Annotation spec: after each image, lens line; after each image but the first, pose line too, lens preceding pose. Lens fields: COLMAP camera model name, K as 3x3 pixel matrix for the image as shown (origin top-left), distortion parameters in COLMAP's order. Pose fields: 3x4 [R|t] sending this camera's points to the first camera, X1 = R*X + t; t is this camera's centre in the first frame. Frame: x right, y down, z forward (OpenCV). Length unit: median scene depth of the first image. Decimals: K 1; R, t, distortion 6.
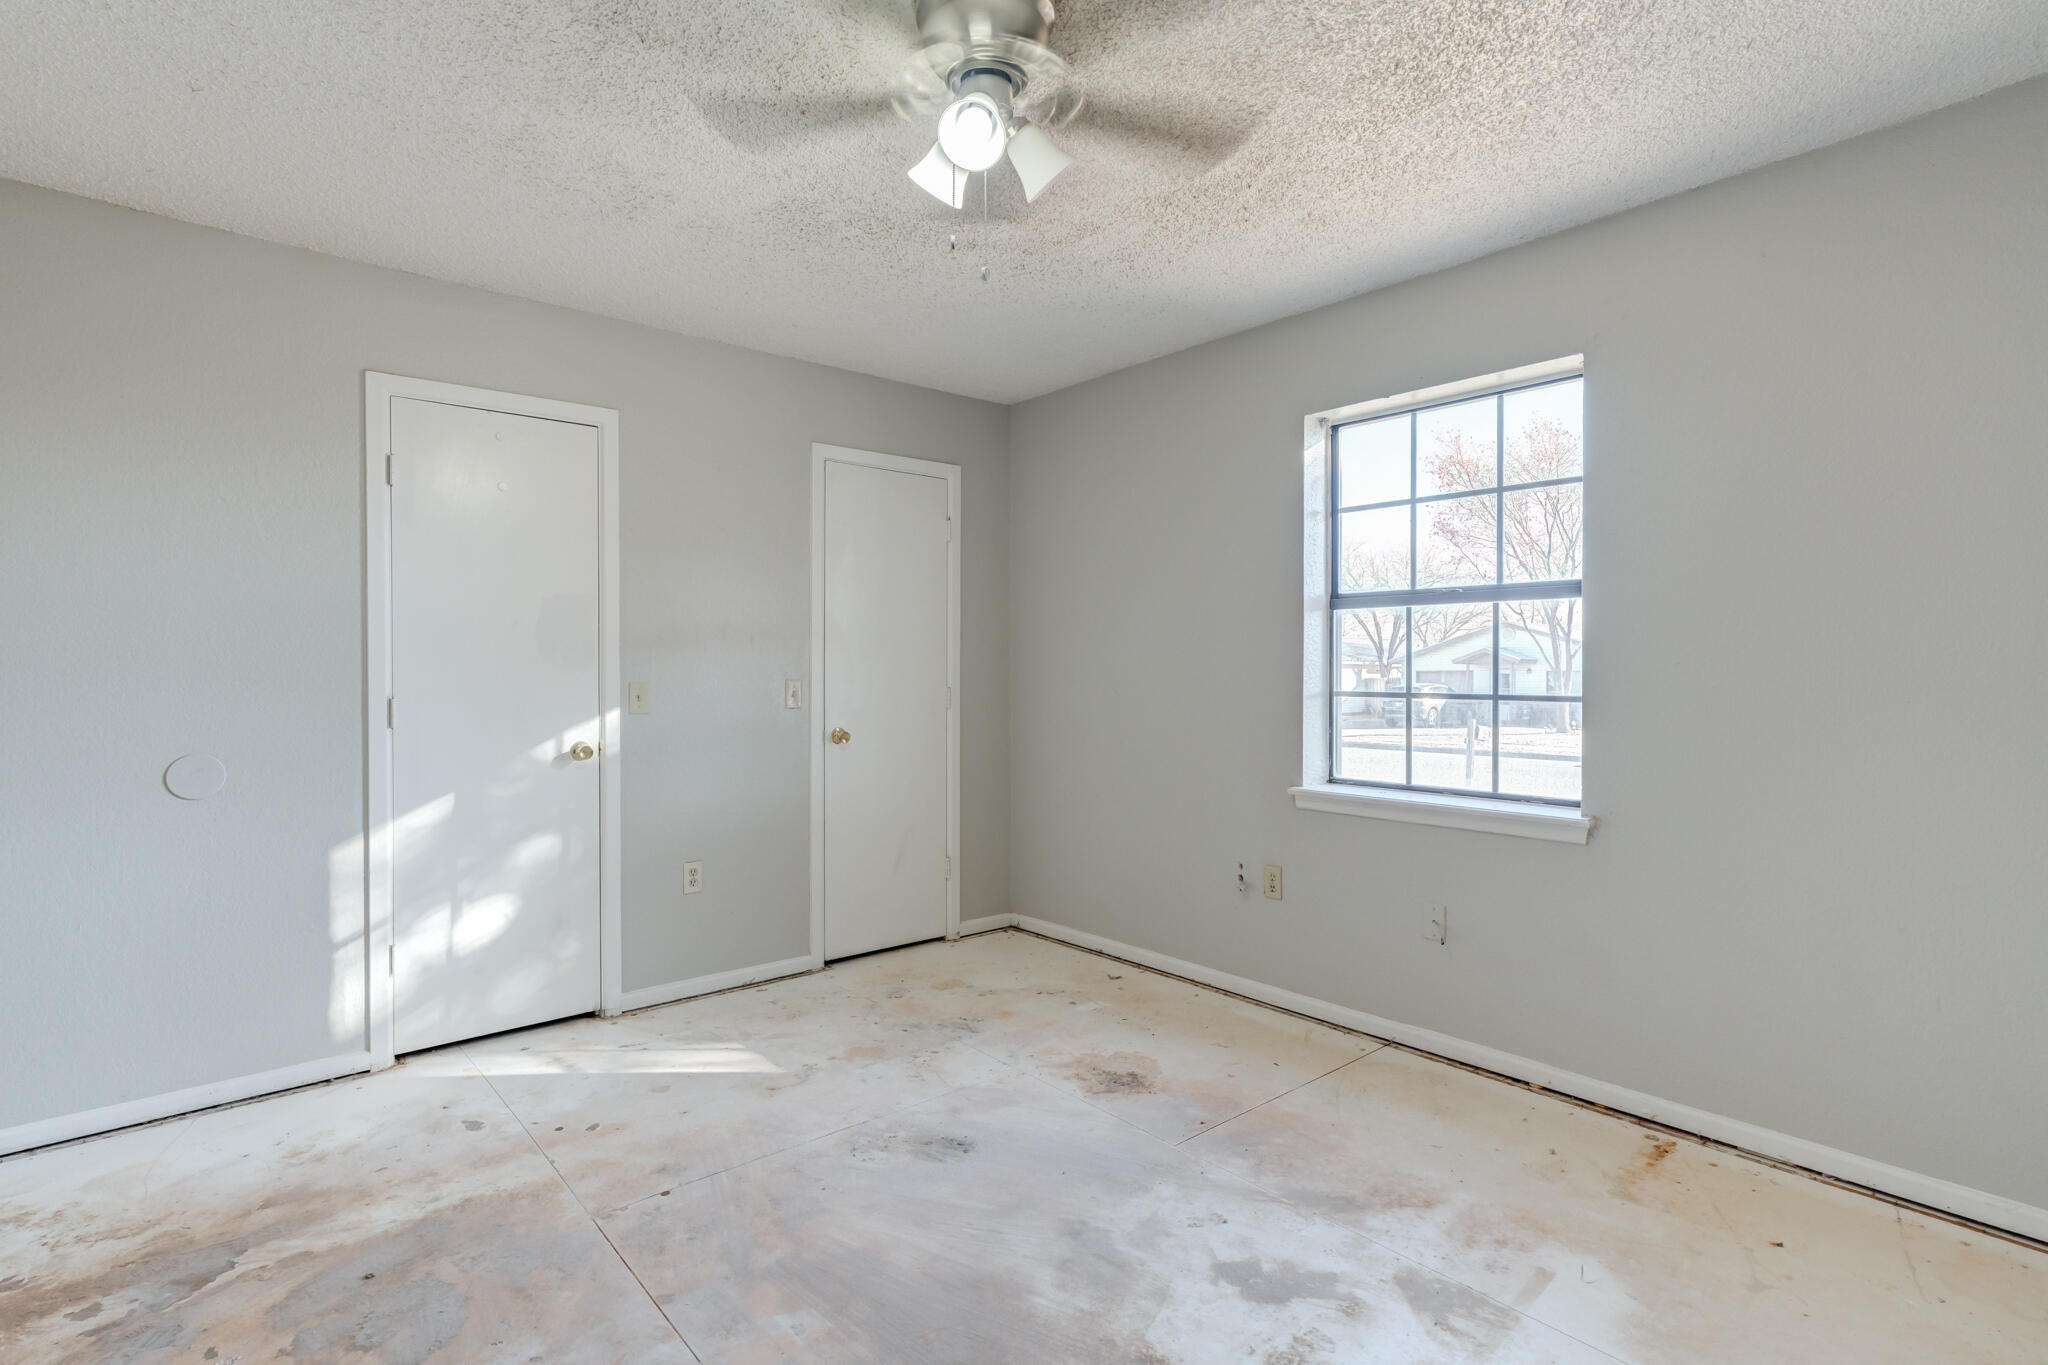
lens RADIAL K [[993.6, 0, 1017.5], [0, 993.6, 671.5], [0, 0, 1]] dist [0.000937, 0.006778]
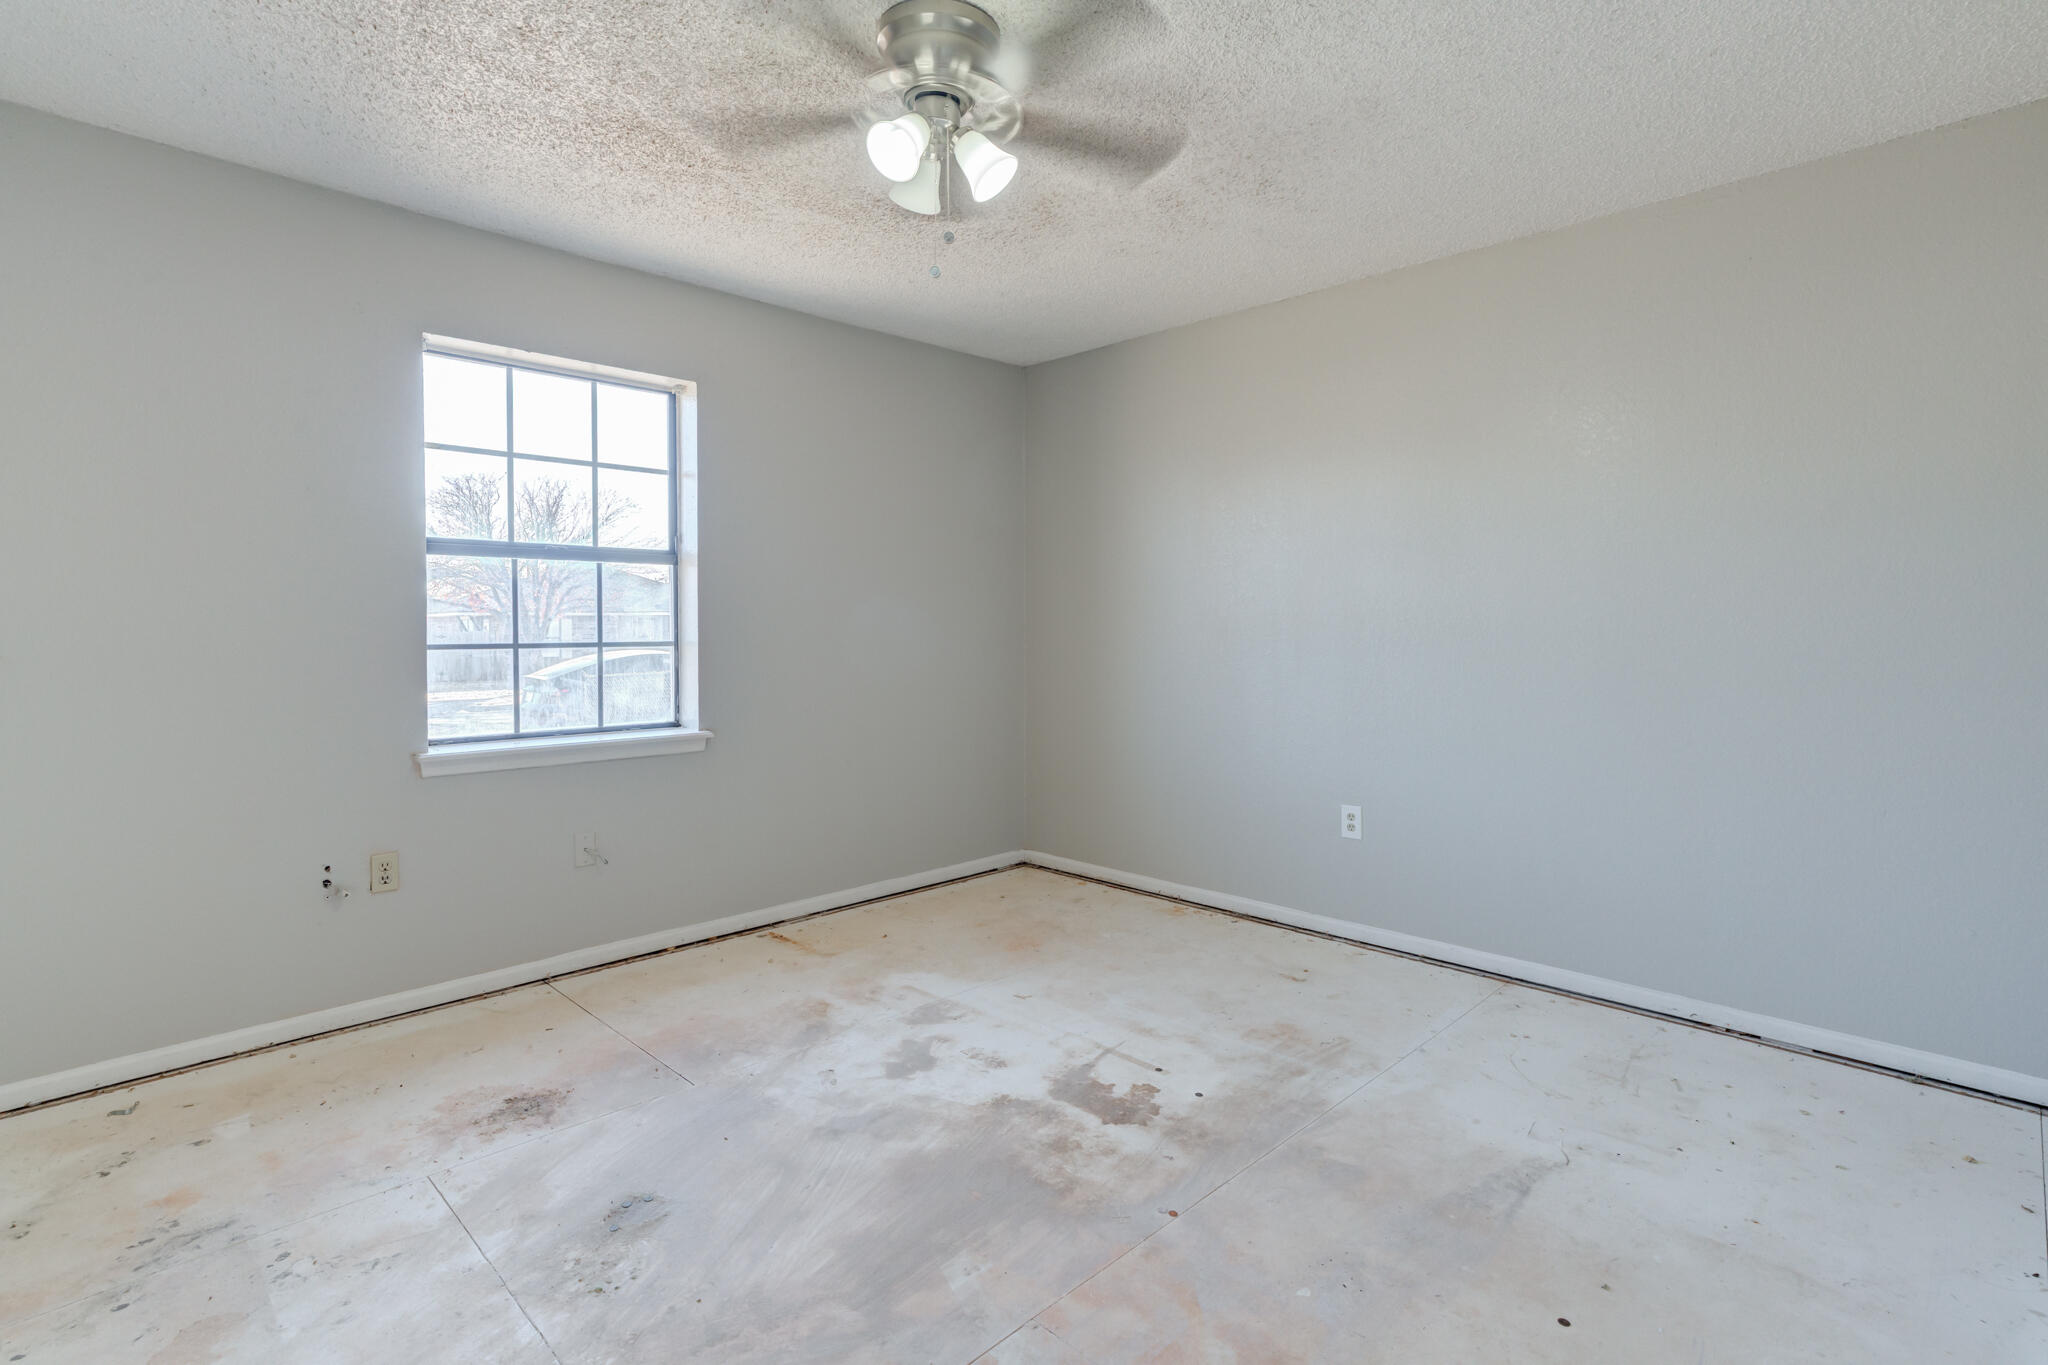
lens RADIAL K [[1169.5, 0, 909.9], [0, 1169.5, 649.0], [0, 0, 1]] dist [0.029517, 0.000777]
pose [[-0.085232, -0.023279, 0.996089, -1.025624], [-0.002095, 0.999729, 0.023185, -0.001778], [-0.996359, -0.000110, -0.085258, 0.852992]]
